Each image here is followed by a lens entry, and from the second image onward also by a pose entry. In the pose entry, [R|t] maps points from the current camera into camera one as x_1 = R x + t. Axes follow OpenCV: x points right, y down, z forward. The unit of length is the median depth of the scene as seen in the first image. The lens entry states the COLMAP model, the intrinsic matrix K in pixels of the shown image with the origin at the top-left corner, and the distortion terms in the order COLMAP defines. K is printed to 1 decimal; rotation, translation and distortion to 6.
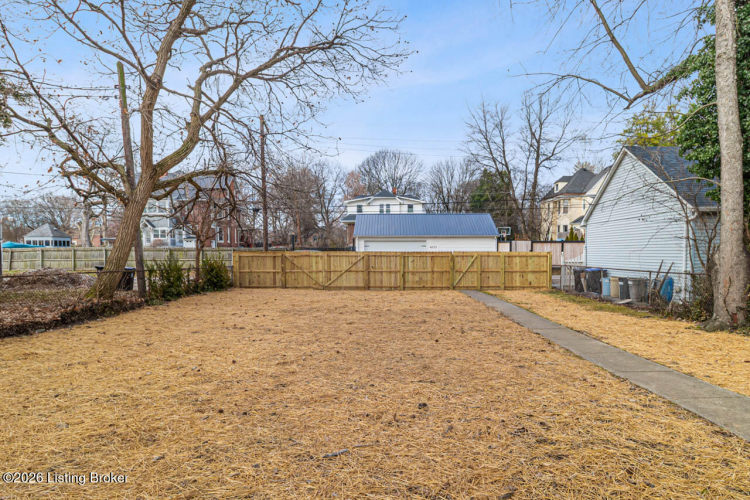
lens RADIAL K [[485.3, 0, 341.5], [0, 485.3, 273.2], [0, 0, 1]] dist [-0.004707, 0.000232]
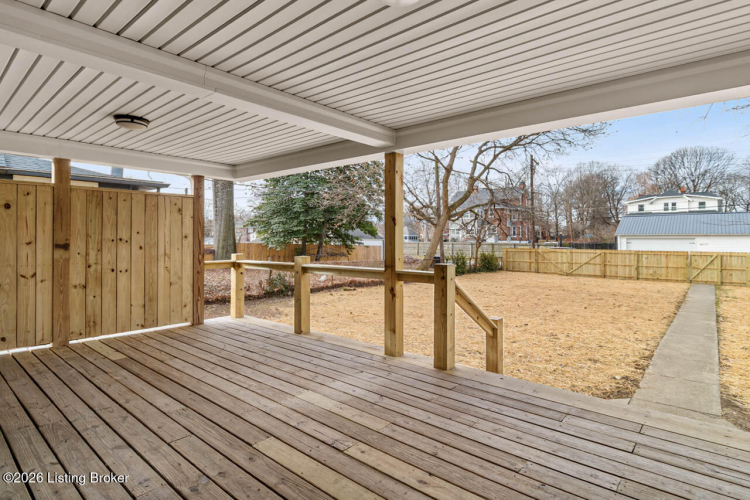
lens RADIAL K [[393.5, 0, 376.8], [0, 393.5, 237.6], [0, 0, 1]] dist [-0.000374, -0.000455]
pose [[0.809797, 0.010096, -0.586623, 0.193341], [-0.037852, 0.998668, -0.035064, -0.016682], [0.585488, 0.050599, 0.809100, -0.284663]]
